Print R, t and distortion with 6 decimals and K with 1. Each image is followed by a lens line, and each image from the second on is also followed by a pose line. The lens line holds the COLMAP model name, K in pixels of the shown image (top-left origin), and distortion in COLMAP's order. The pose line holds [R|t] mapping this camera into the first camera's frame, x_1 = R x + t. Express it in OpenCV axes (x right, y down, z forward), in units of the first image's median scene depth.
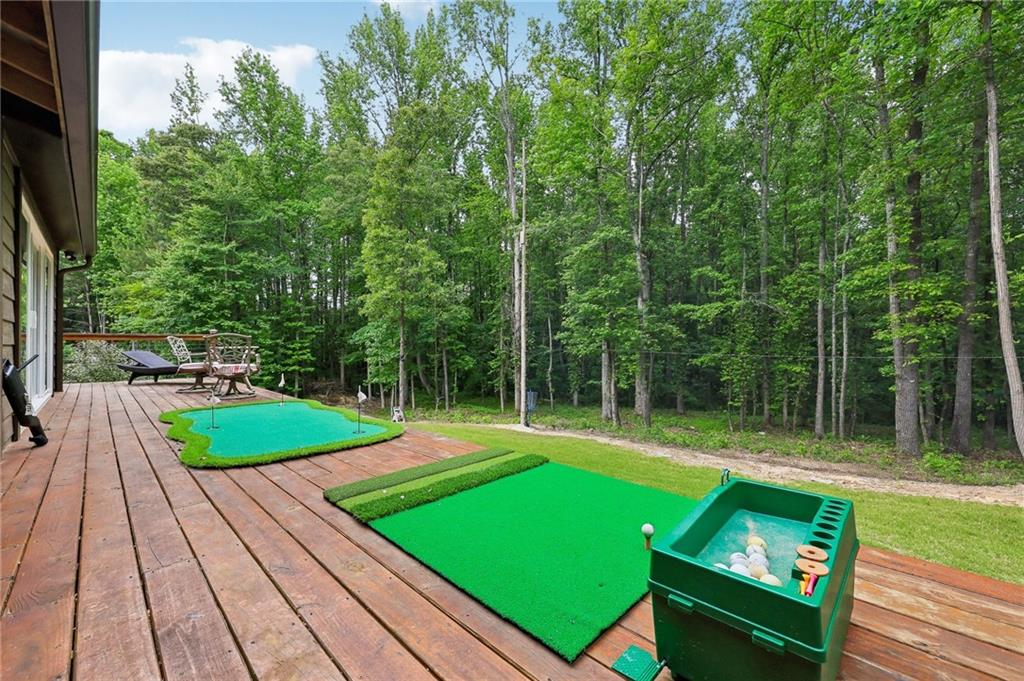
lens RADIAL K [[410.9, 0, 512.0], [0, 410.9, 340.5], [0, 0, 1]] dist [-0.000803, -0.000070]
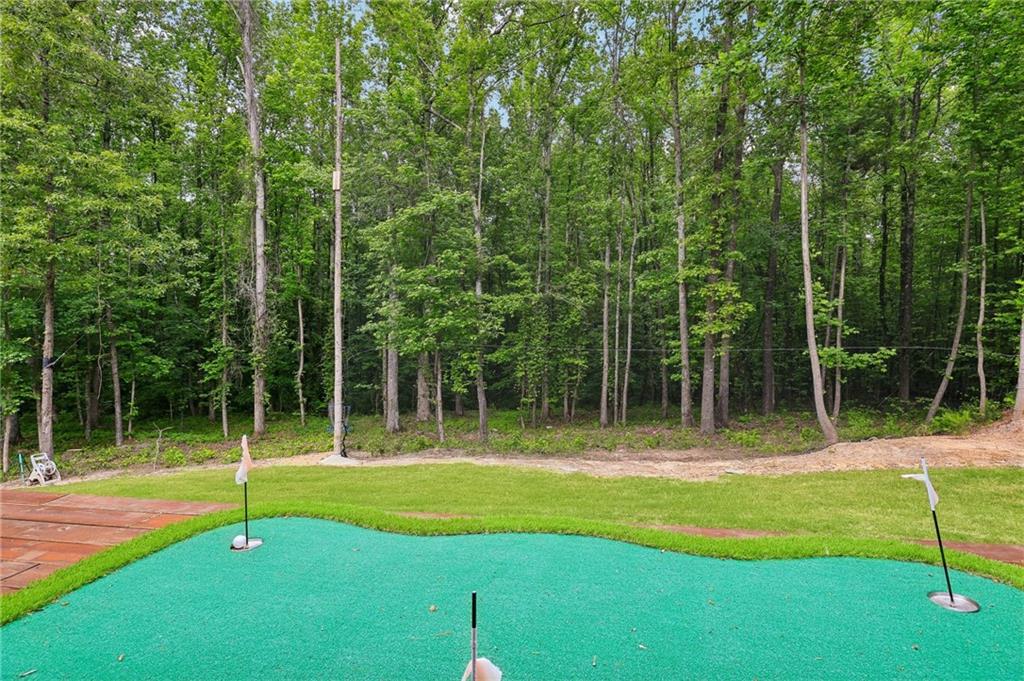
lens RADIAL K [[466.9, 0, 512.0], [0, 466.9, 340.5], [0, 0, 1]] dist [0.001323, 0.000292]
pose [[0.809568, -0.000580, 0.587026, -0.135861], [-0.007292, 0.999912, 0.011044, 0.002235], [-0.586981, -0.013221, 0.809493, 0.140511]]
